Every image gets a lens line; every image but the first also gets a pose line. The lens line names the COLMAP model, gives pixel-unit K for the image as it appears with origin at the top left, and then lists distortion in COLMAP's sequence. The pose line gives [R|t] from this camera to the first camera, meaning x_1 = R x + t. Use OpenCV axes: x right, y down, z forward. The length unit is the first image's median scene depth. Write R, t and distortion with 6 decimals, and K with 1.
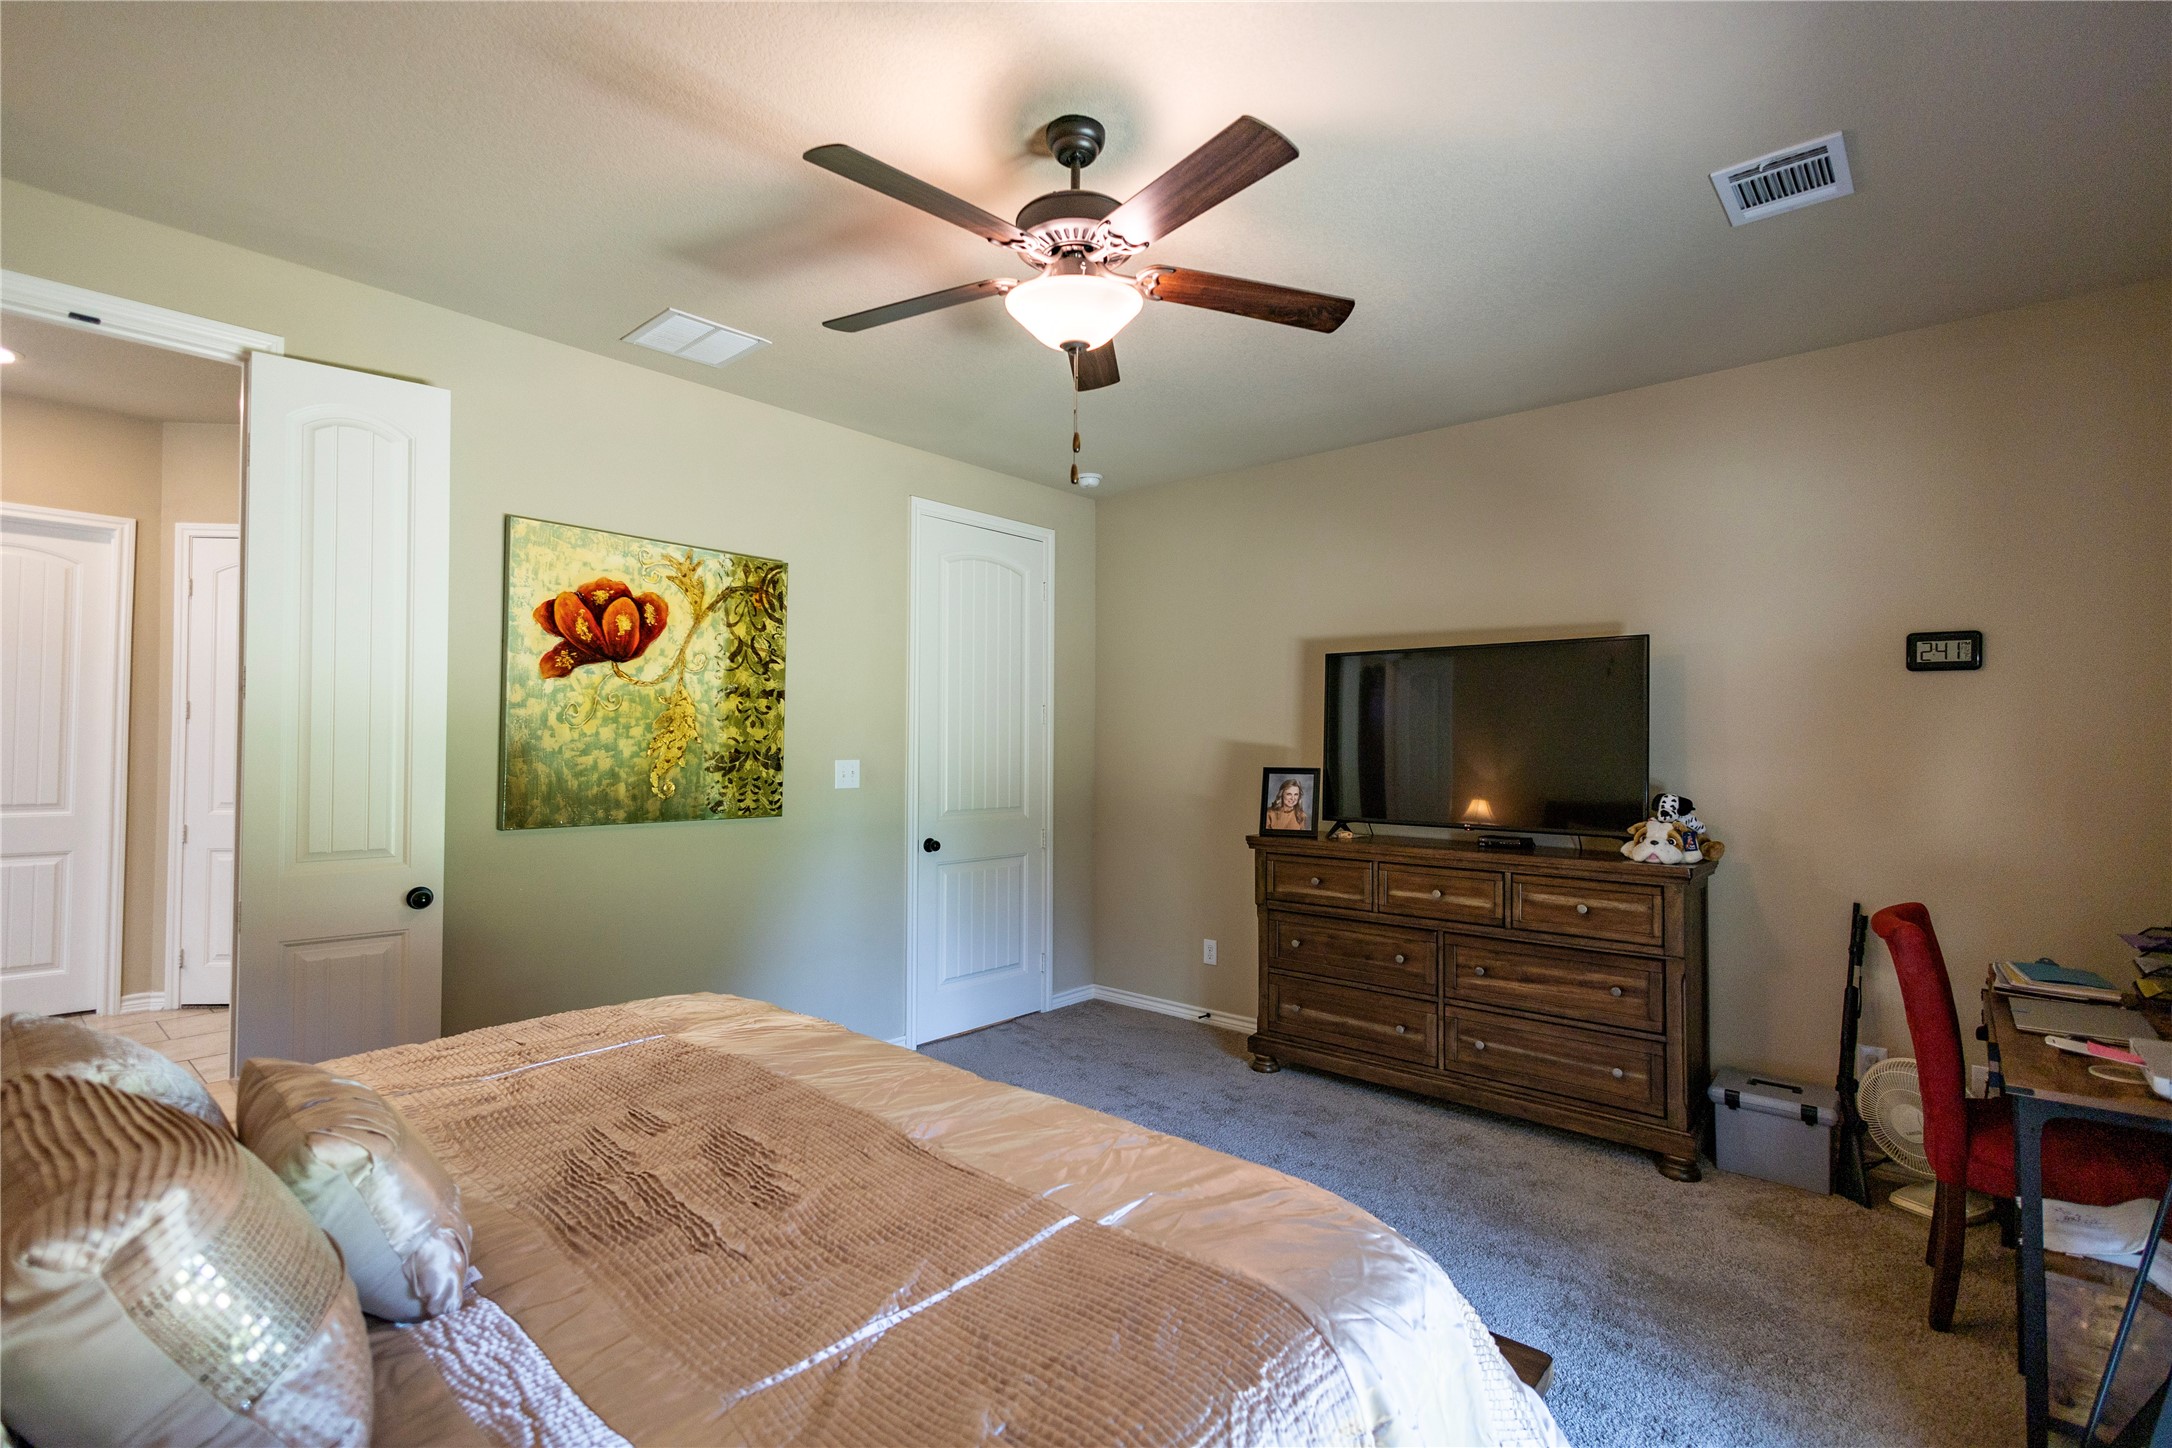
lens RADIAL K [[990.6, 0, 1086.0], [0, 990.6, 724.0], [0, 0, 1]] dist [0.005163, 0.000001]
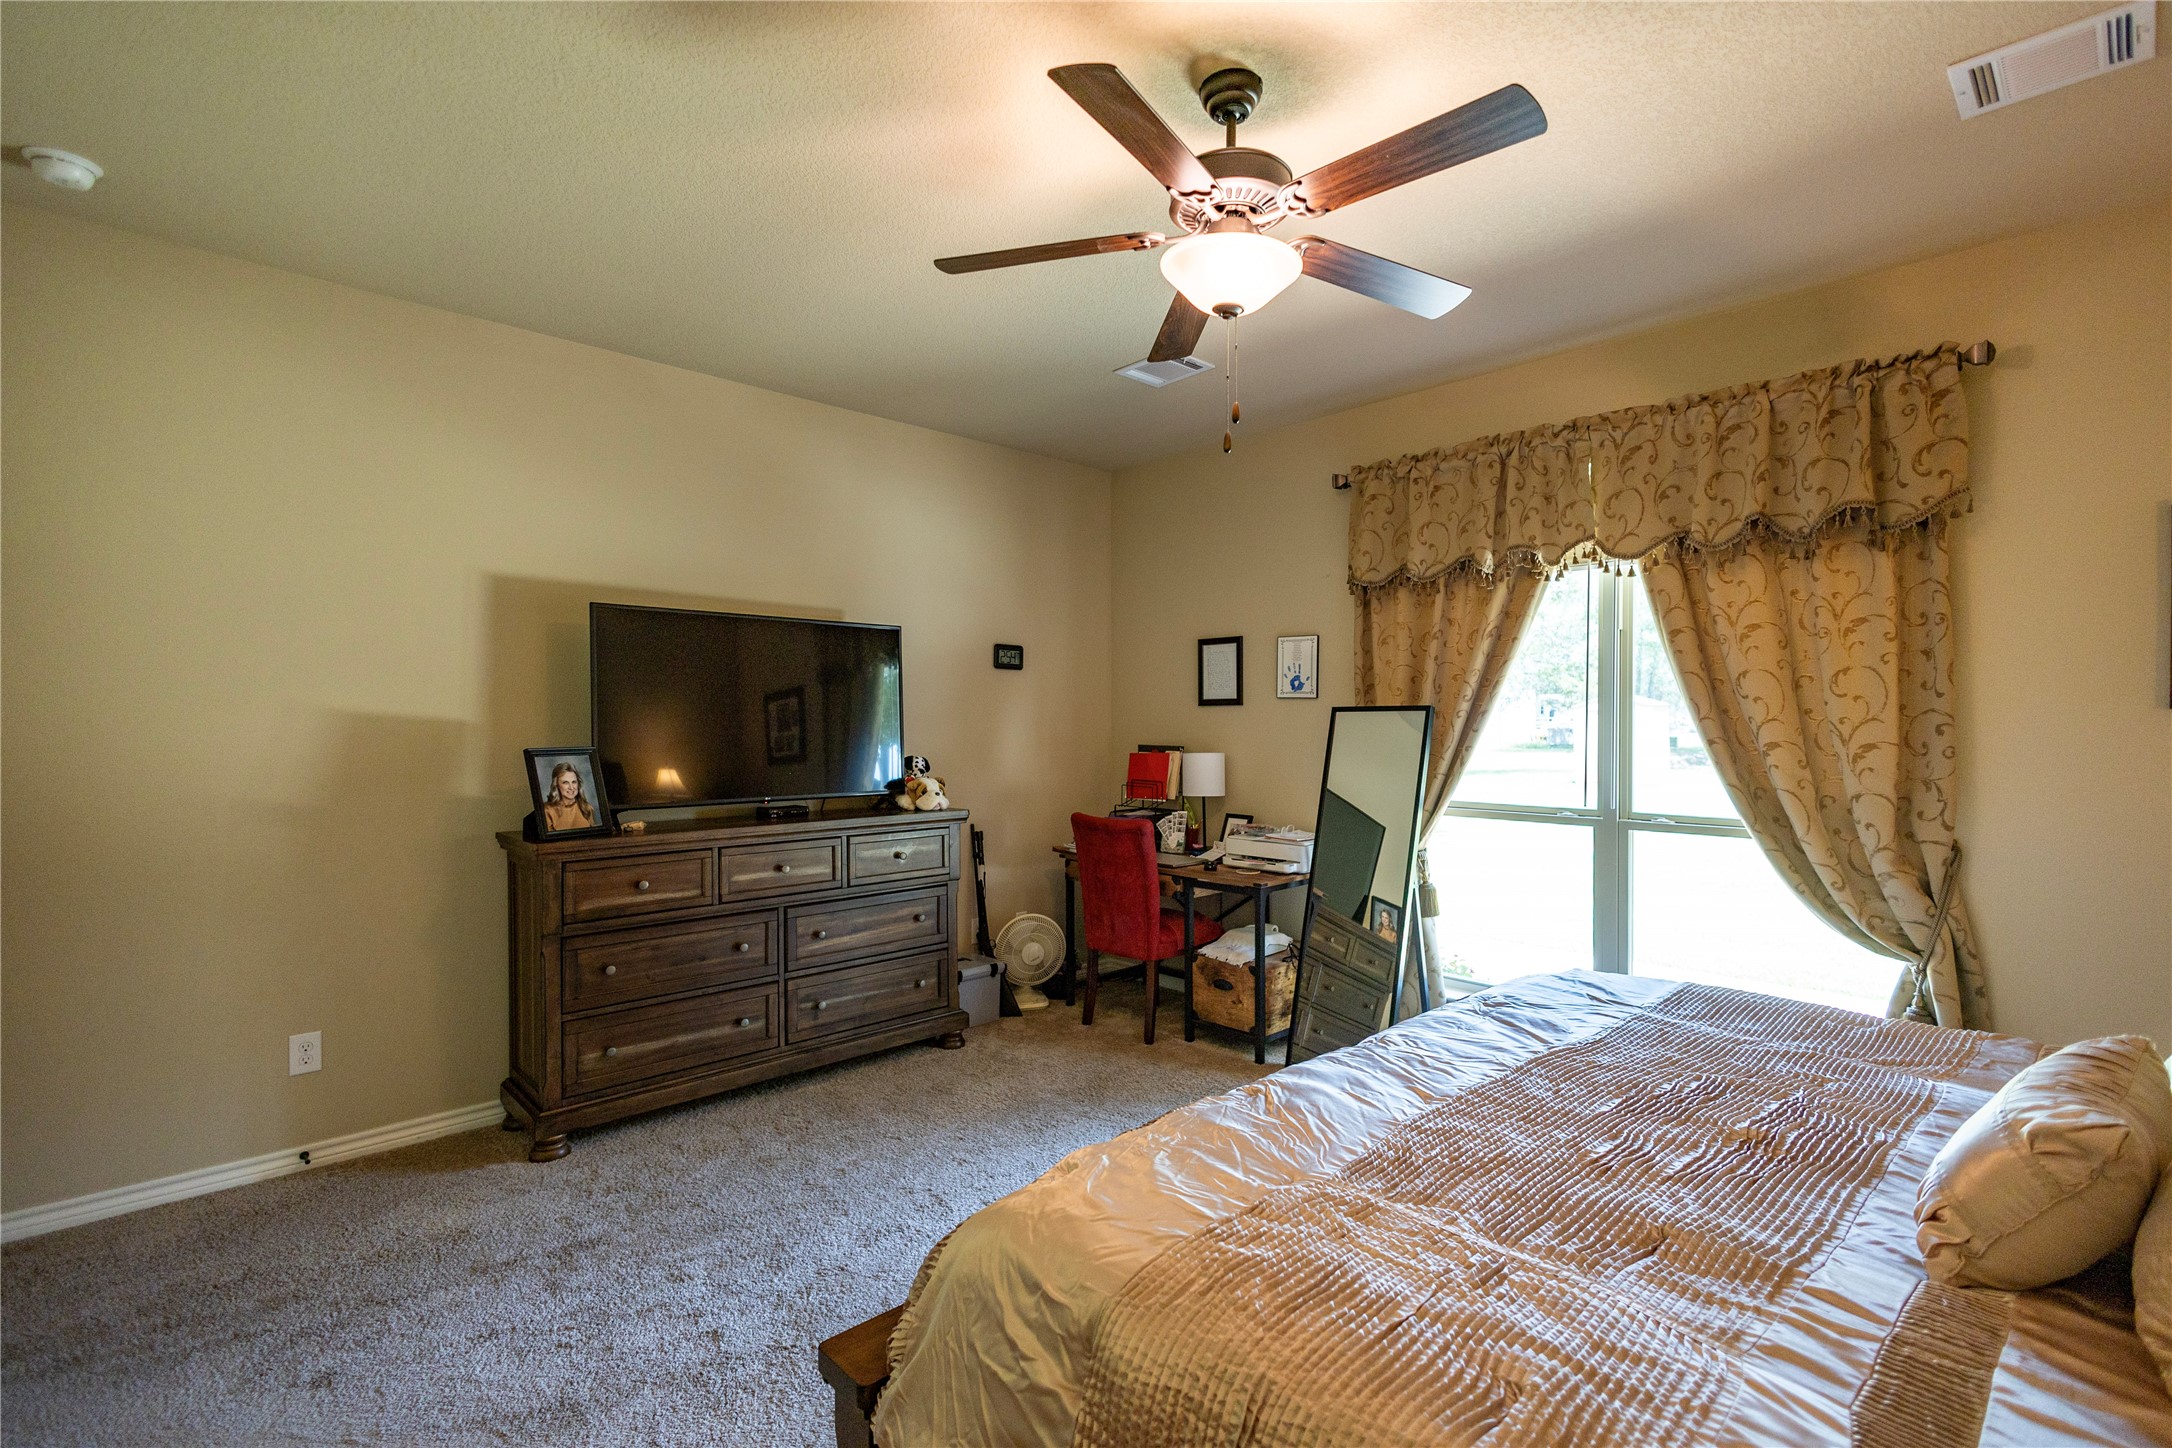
lens RADIAL K [[996.9, 0, 1088.4], [0, 996.9, 729.1], [0, 0, 1]] dist [0.010130, -0.004188]
pose [[0.087905, -0.015963, 0.996001, -0.553632], [-0.022724, 0.999579, 0.018026, 0.007771], [-0.995870, -0.024218, 0.087506, 0.572065]]
